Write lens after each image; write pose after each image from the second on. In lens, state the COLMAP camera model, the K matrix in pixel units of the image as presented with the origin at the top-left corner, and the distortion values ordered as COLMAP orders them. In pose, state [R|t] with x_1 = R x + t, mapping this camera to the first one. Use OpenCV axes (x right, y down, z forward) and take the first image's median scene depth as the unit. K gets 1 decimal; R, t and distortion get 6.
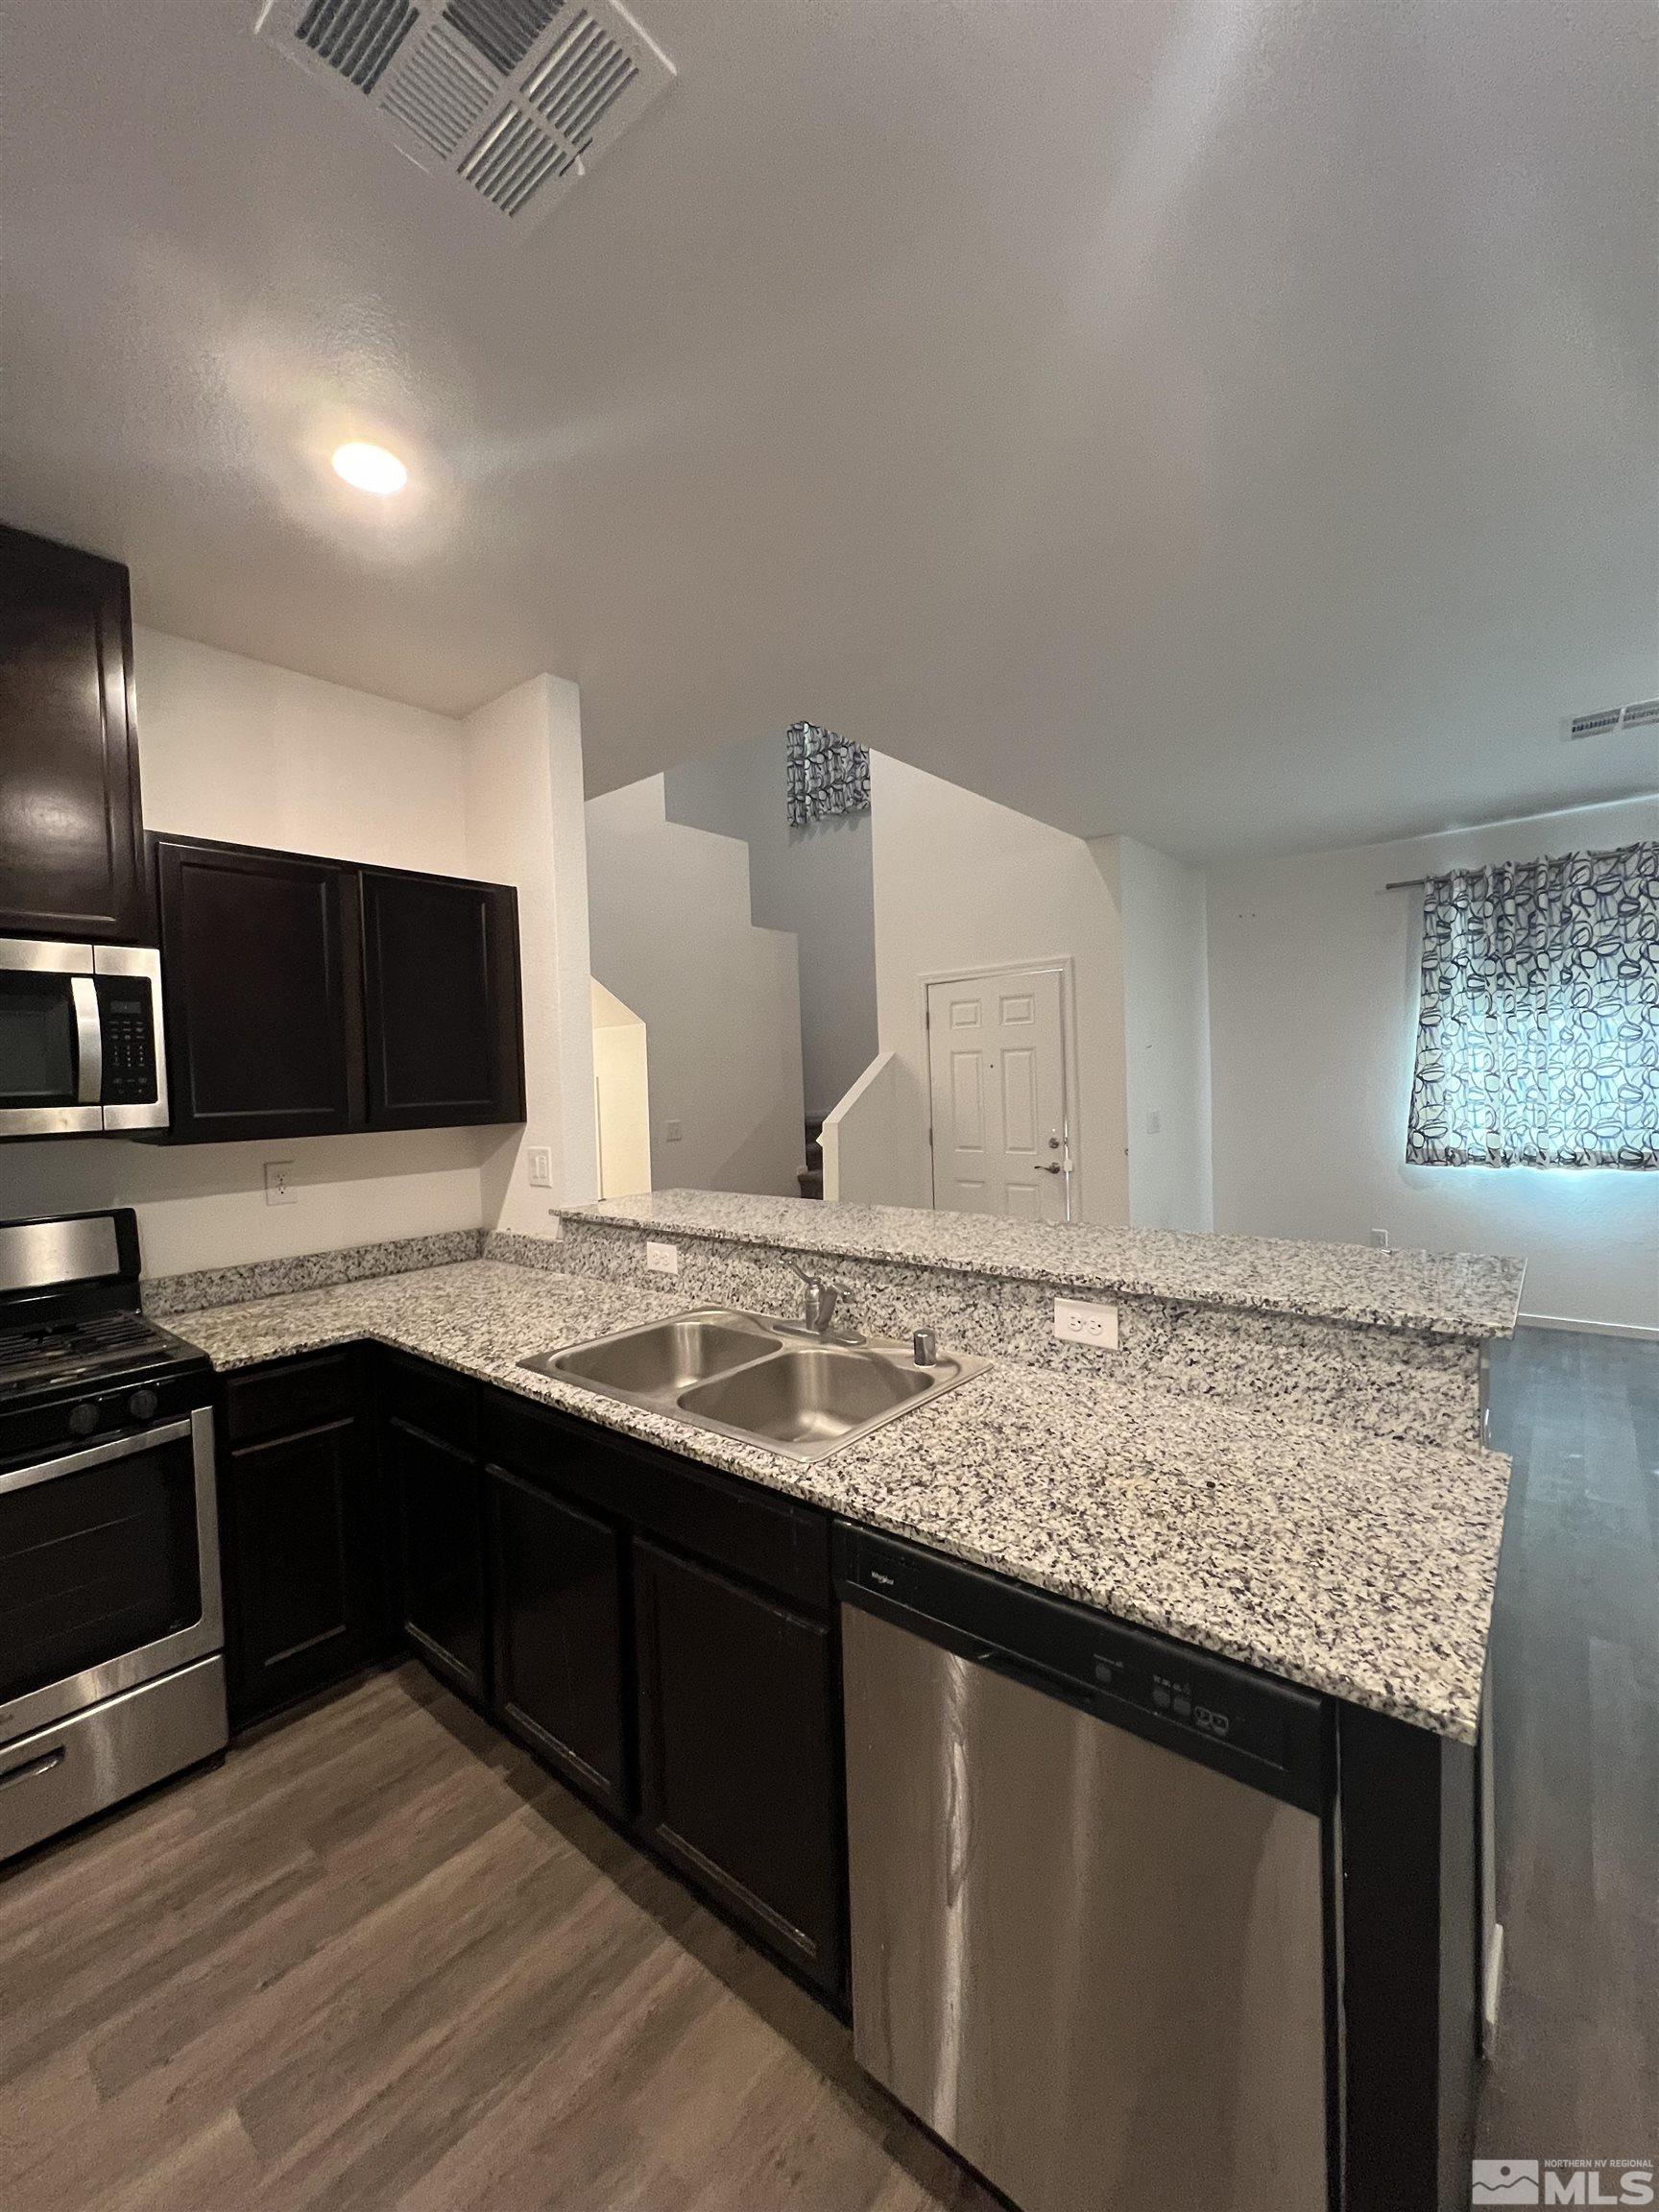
lens RADIAL K [[881.1, 0, 835.9], [0, 881.1, 1105.1], [0, 0, 1]] dist [-0.000548, -0.000674]
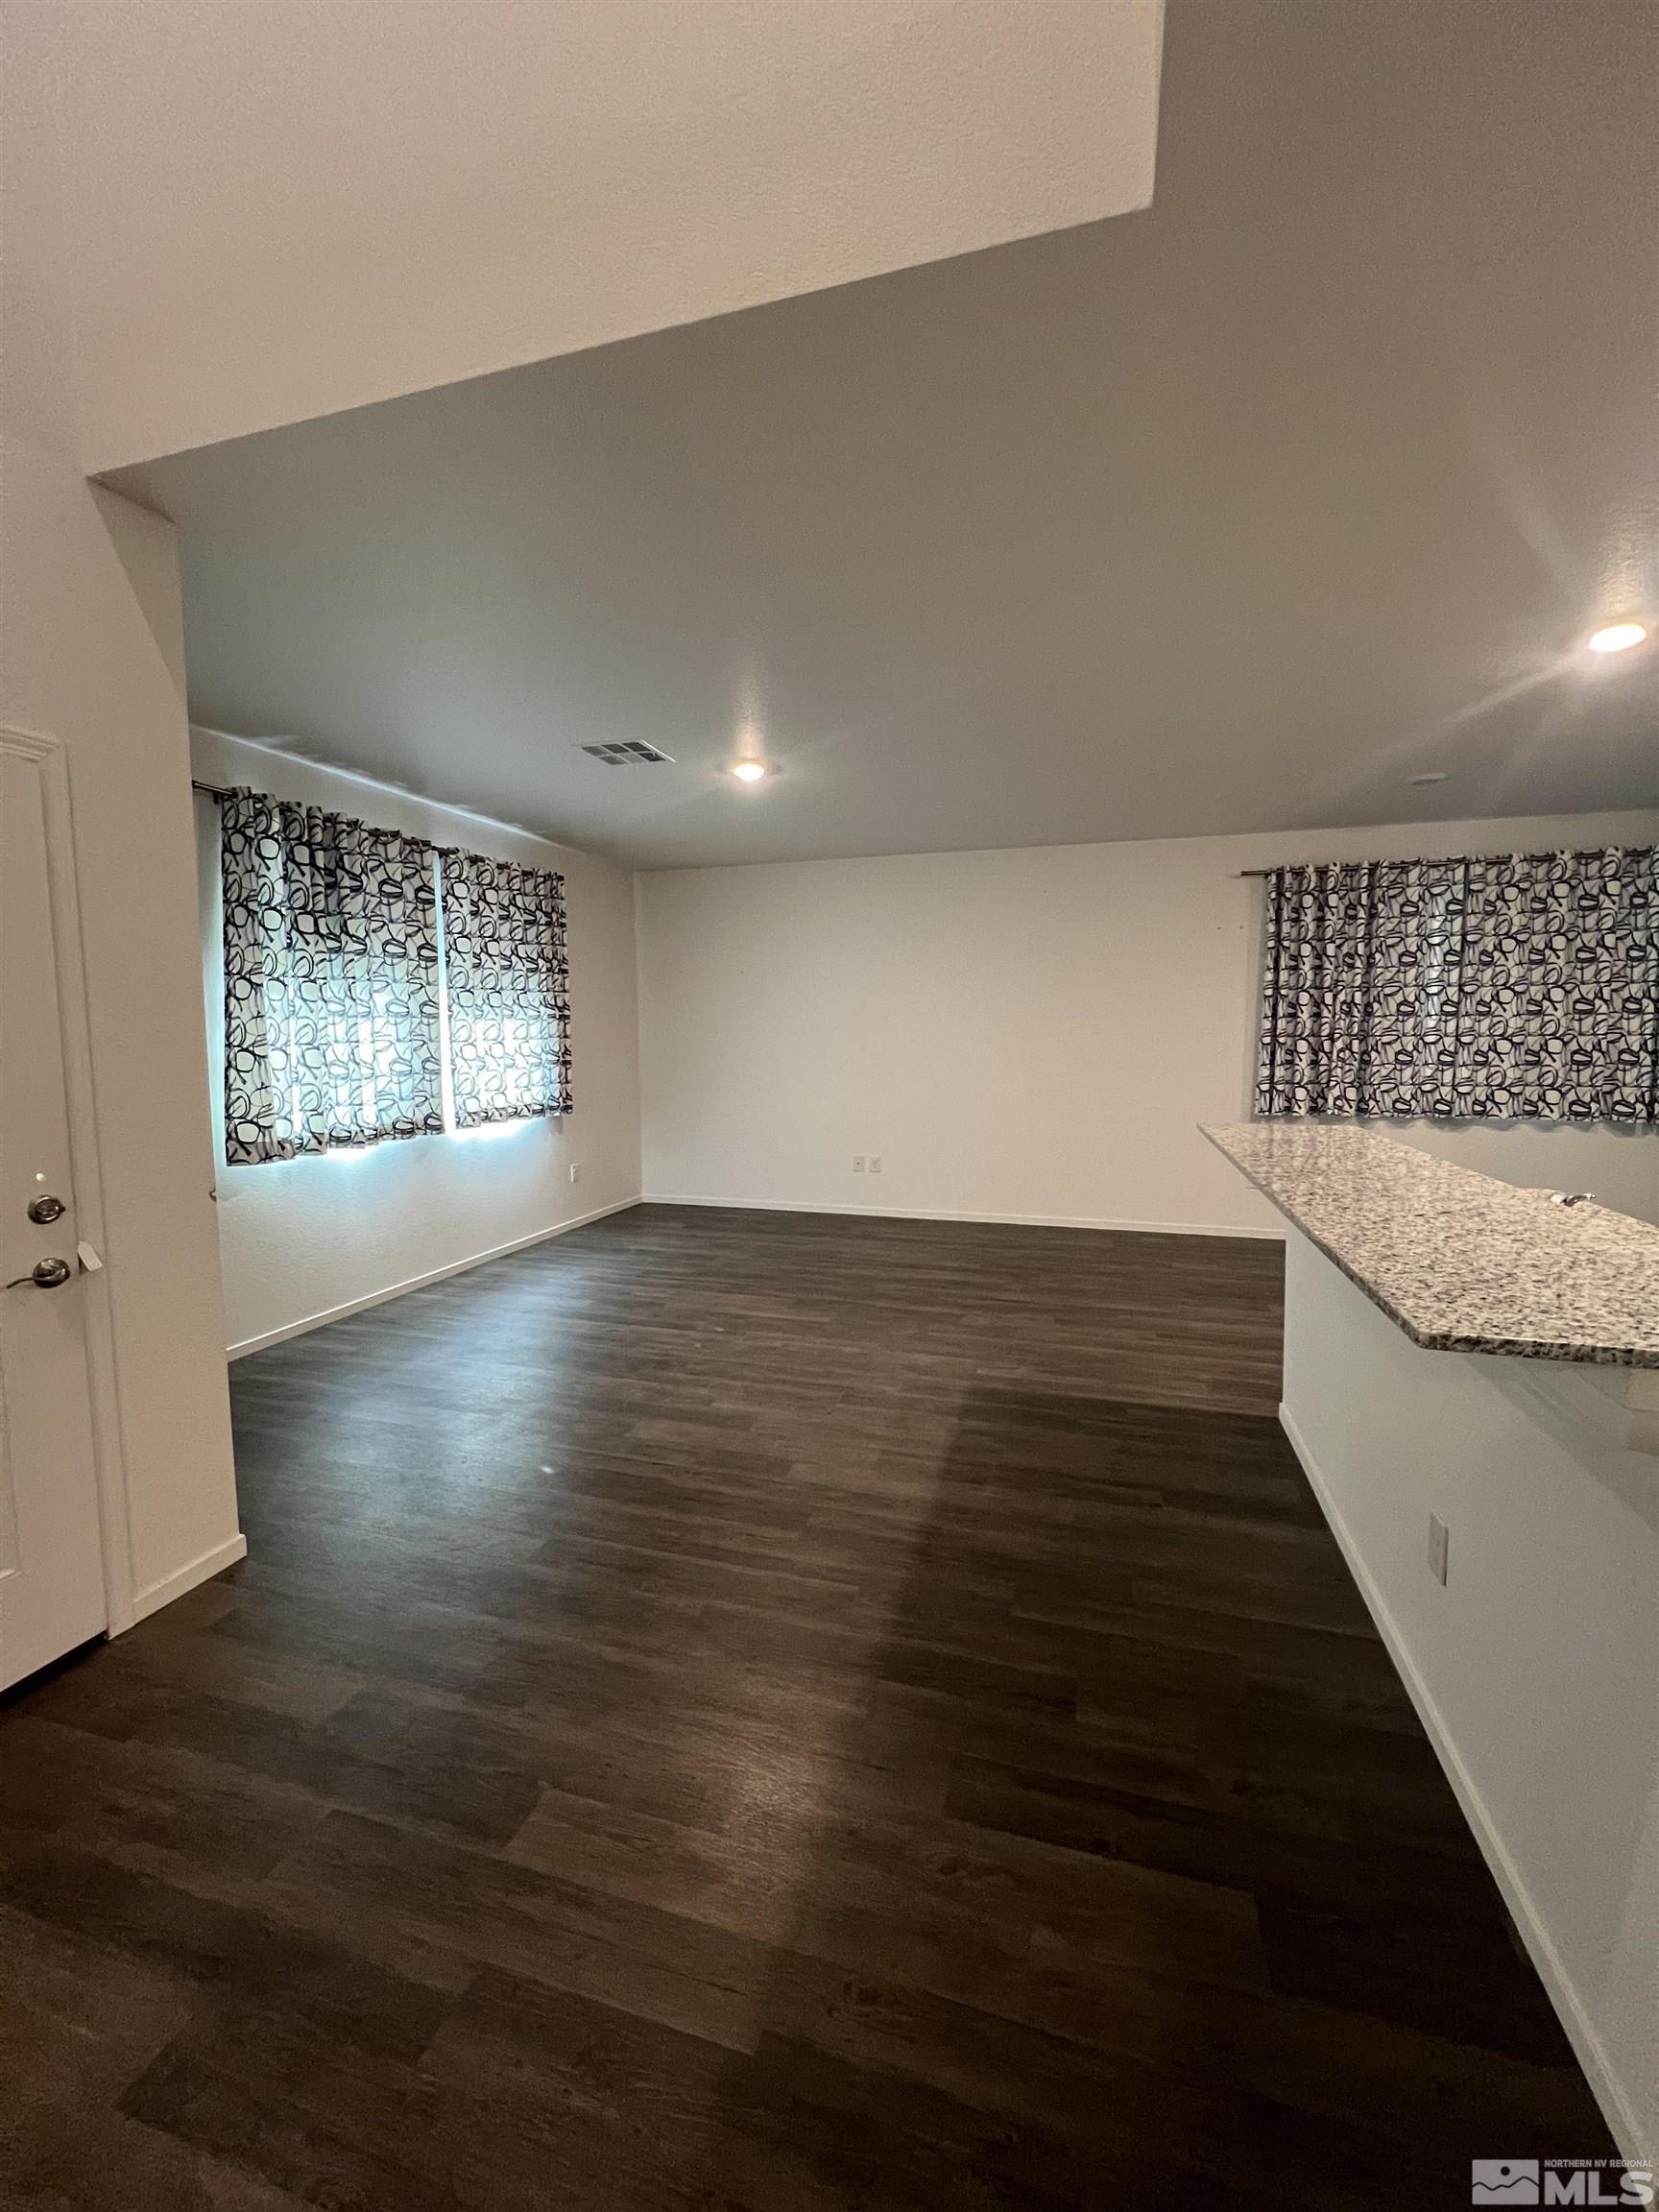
lens RADIAL K [[881.1, 0, 835.5], [0, 881.1, 1100.5], [0, 0, 1]] dist [-0.000548, -0.000674]
pose [[-0.395221, -0.041377, 0.917653, -0.546372], [0.043226, 0.997041, 0.063573, -0.033747], [-0.917568, 0.064792, -0.392263, 1.828747]]
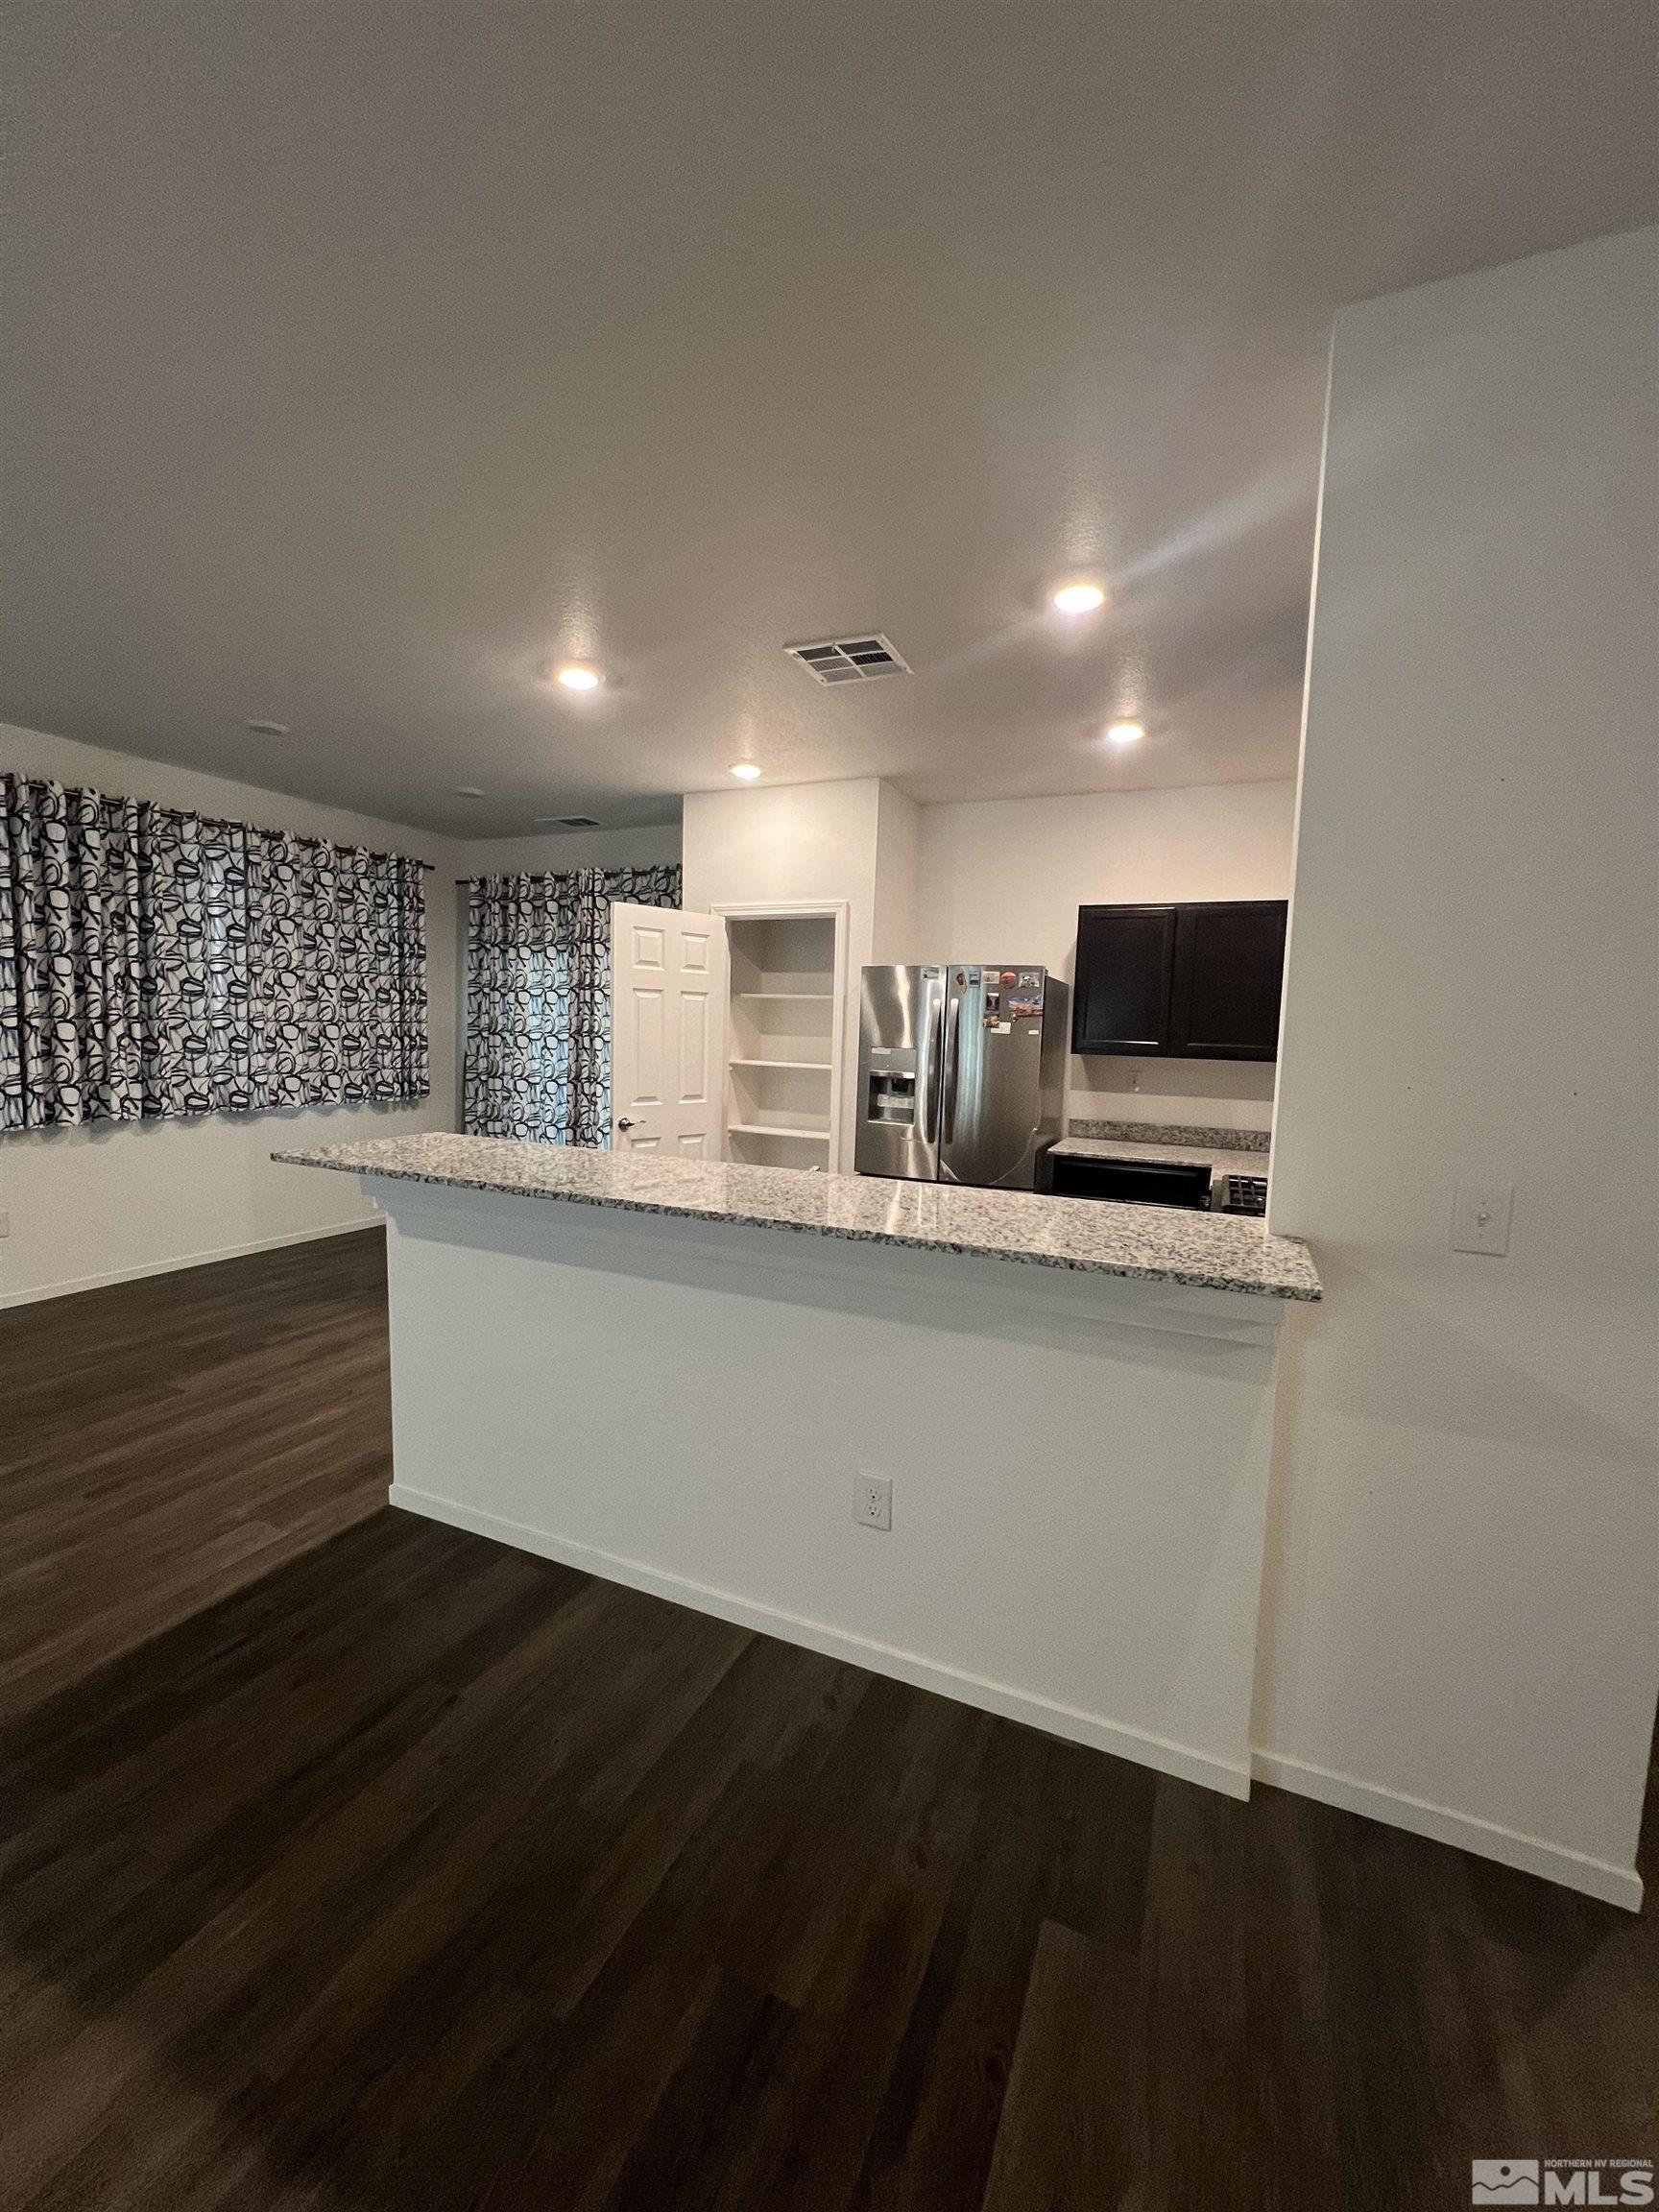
lens RADIAL K [[881.1, 0, 832.4], [0, 881.1, 1102.1], [0, 0, 1]] dist [-0.000548, -0.000674]
pose [[-0.962271, 0.026328, -0.270817, 0.210537], [-0.007660, 0.992292, 0.123686, -0.064569], [0.271986, 0.121094, -0.954652, 1.828293]]
